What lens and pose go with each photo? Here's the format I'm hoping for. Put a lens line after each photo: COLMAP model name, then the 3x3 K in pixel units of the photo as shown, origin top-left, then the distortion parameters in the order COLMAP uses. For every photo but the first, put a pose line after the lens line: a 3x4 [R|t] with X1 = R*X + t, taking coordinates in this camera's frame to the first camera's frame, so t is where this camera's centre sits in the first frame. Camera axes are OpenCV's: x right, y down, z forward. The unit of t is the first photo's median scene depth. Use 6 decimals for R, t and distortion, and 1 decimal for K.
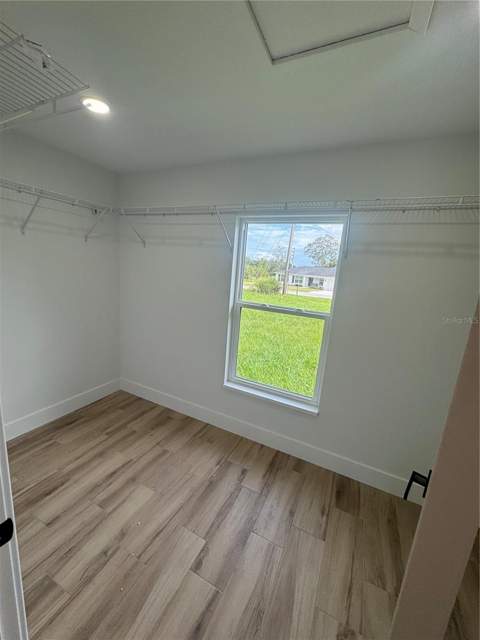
lens RADIAL K [[254.2, 0, 241.4], [0, 254.2, 320.3], [0, 0, 1]] dist [-0.004986, 0.001345]
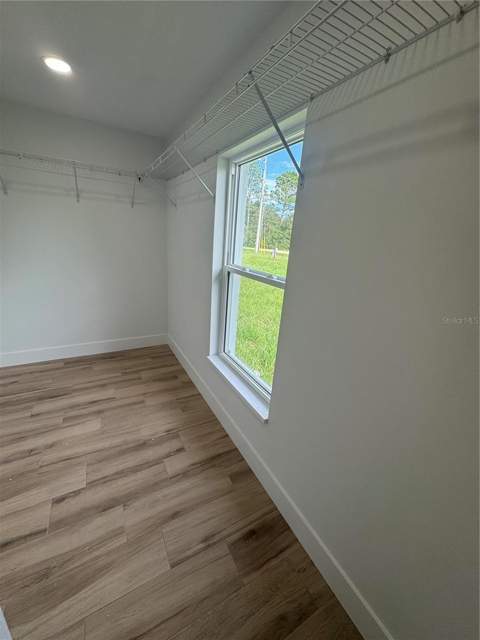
lens RADIAL K [[254.2, 0, 234.7], [0, 254.2, 319.8], [0, 0, 1]] dist [-0.004986, 0.001345]
pose [[0.821677, 0.158344, -0.547516, 0.610906], [-0.119280, 0.987135, 0.106476, 0.018430], [0.557332, -0.022181, 0.829993, 0.377279]]
